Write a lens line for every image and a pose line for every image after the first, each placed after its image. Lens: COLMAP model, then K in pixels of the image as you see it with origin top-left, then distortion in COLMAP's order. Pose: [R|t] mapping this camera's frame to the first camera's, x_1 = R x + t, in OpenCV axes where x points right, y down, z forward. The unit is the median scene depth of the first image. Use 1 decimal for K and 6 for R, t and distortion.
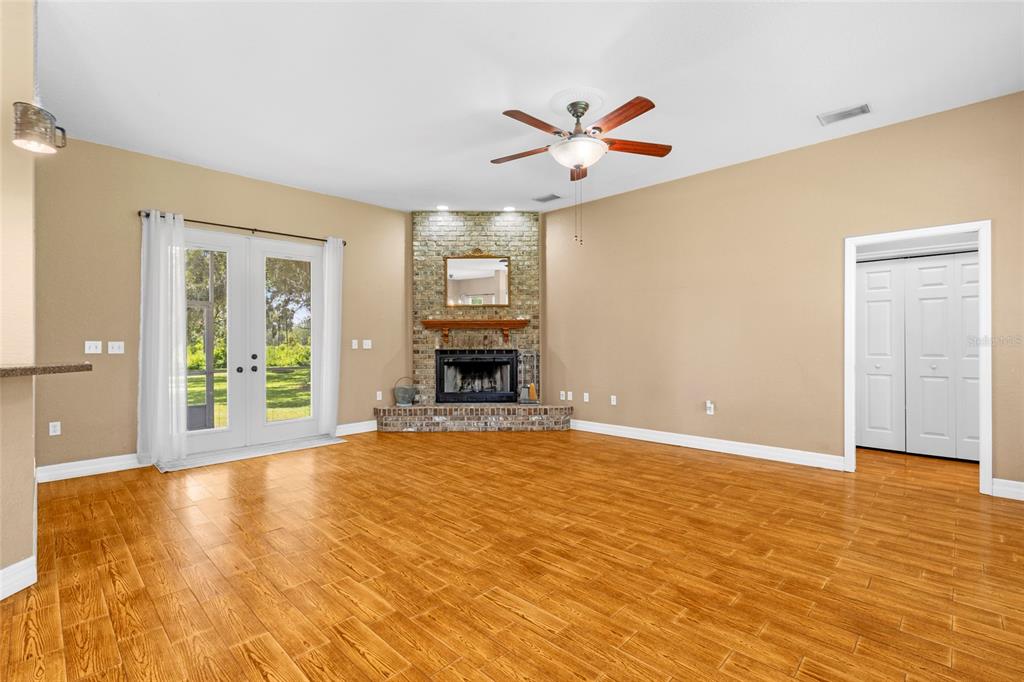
lens RADIAL K [[466.7, 0, 513.5], [0, 466.7, 338.7], [0, 0, 1]] dist [-0.012496, 0.004695]
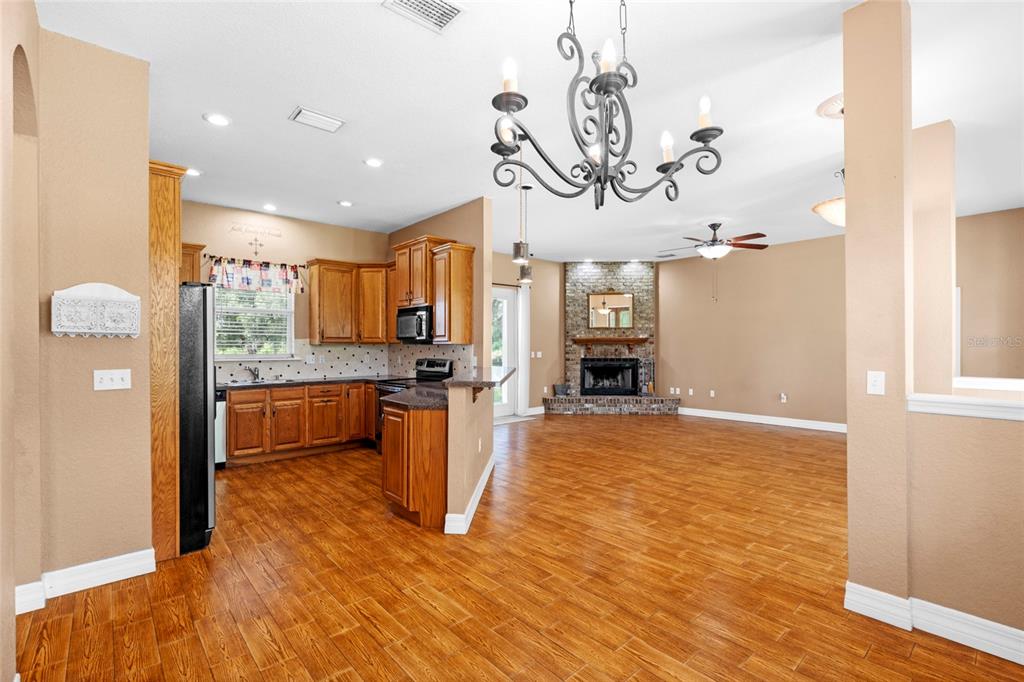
lens RADIAL K [[466.7, 0, 512.8], [0, 466.7, 345.2], [0, 0, 1]] dist [-0.012496, 0.004695]
pose [[0.997370, 0.003026, -0.072416, -0.306417], [-0.002657, 0.999983, 0.005200, -0.026843], [0.072431, -0.004994, 0.997361, -0.508210]]
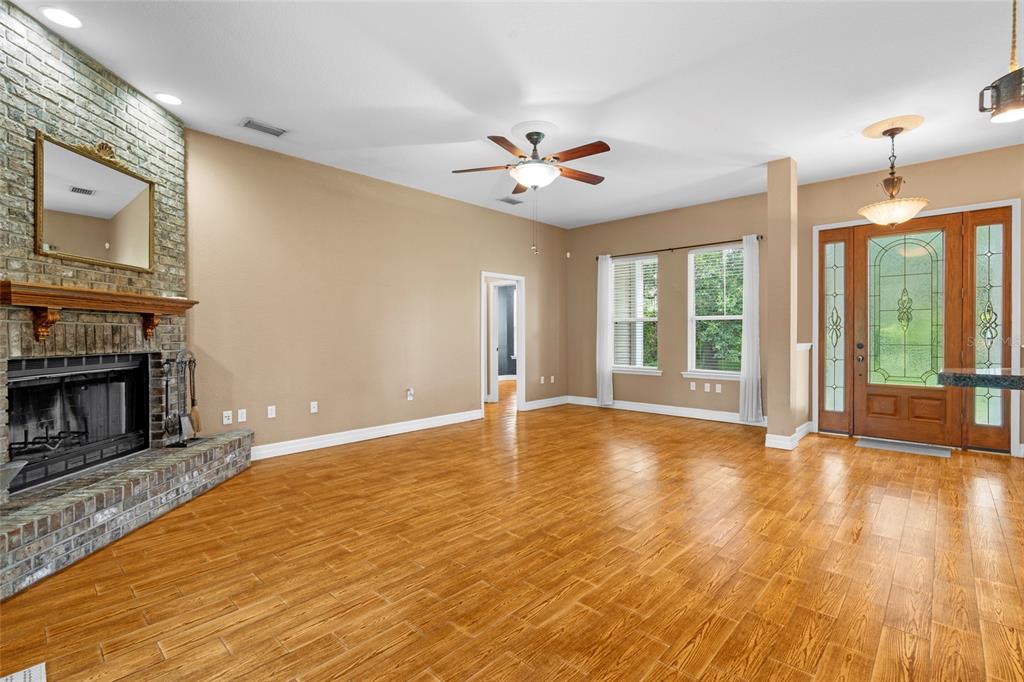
lens RADIAL K [[466.7, 0, 516.9], [0, 466.7, 338.0], [0, 0, 1]] dist [-0.012496, 0.004695]
pose [[-0.022309, -0.004910, 0.999739, -0.629402], [-0.003351, 0.999983, 0.004837, 0.002460], [-0.999745, -0.003242, -0.022326, 0.654510]]
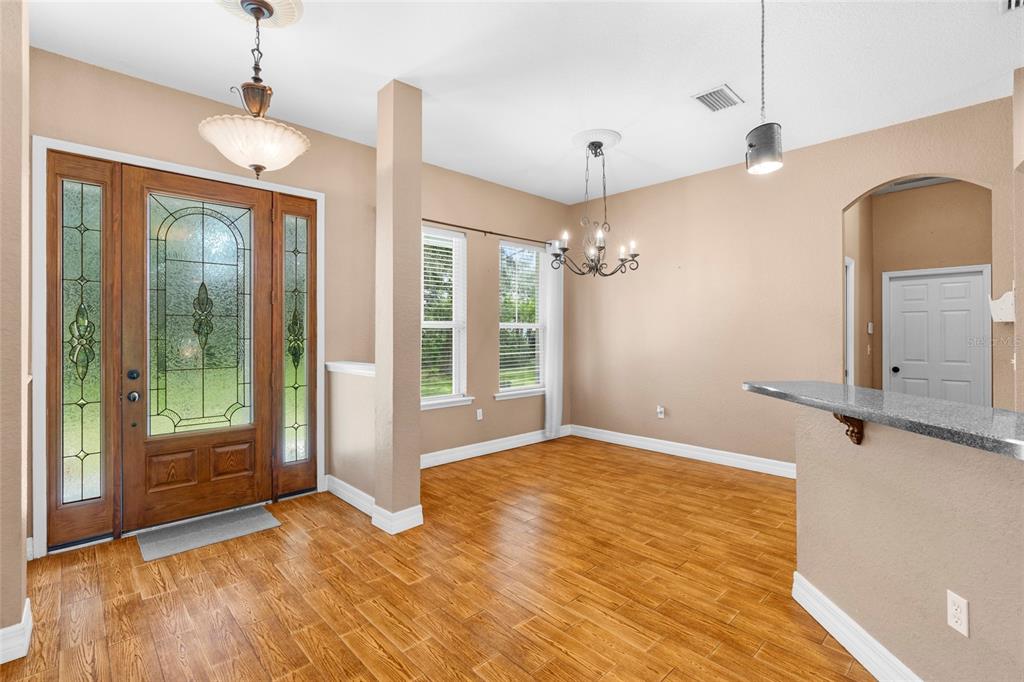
lens RADIAL K [[466.7, 0, 509.7], [0, 466.7, 332.1], [0, 0, 1]] dist [-0.012496, 0.004695]
pose [[-0.999053, 0.004709, 0.043262, -0.176951], [0.004363, 0.999958, -0.008096, -0.021670], [-0.043299, -0.007899, -0.999031, 0.463619]]
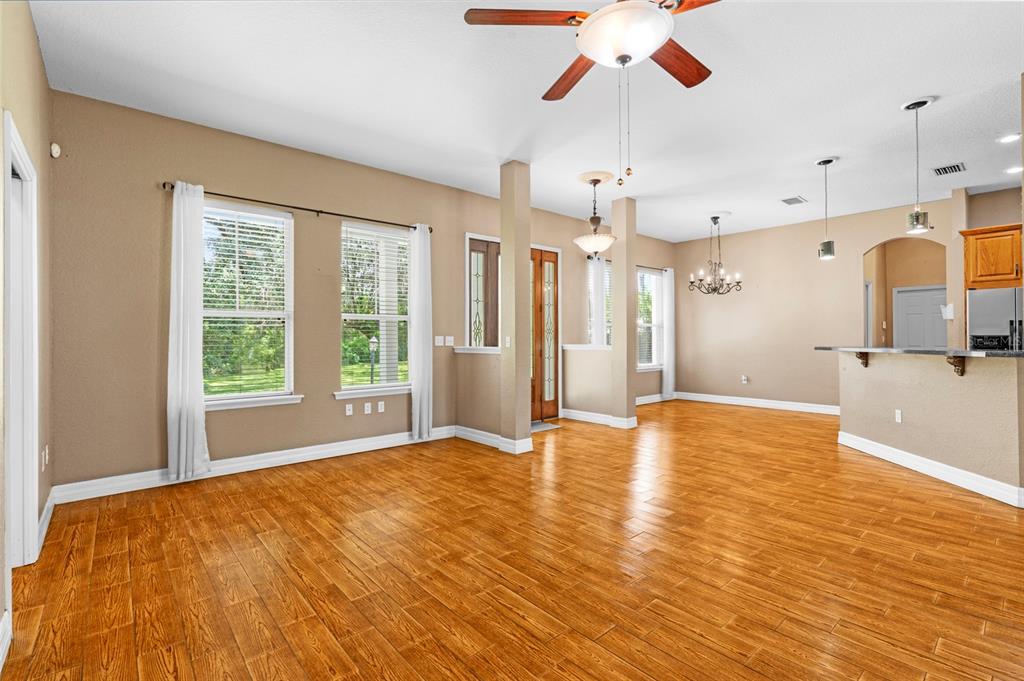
lens RADIAL K [[466.7, 0, 509.9], [0, 466.7, 336.1], [0, 0, 1]] dist [-0.012496, 0.004695]
pose [[-0.996117, 0.008665, 0.087606, 0.146139], [0.007827, 0.999920, -0.009896, 0.004263], [-0.087685, -0.009172, -0.996106, 0.997394]]
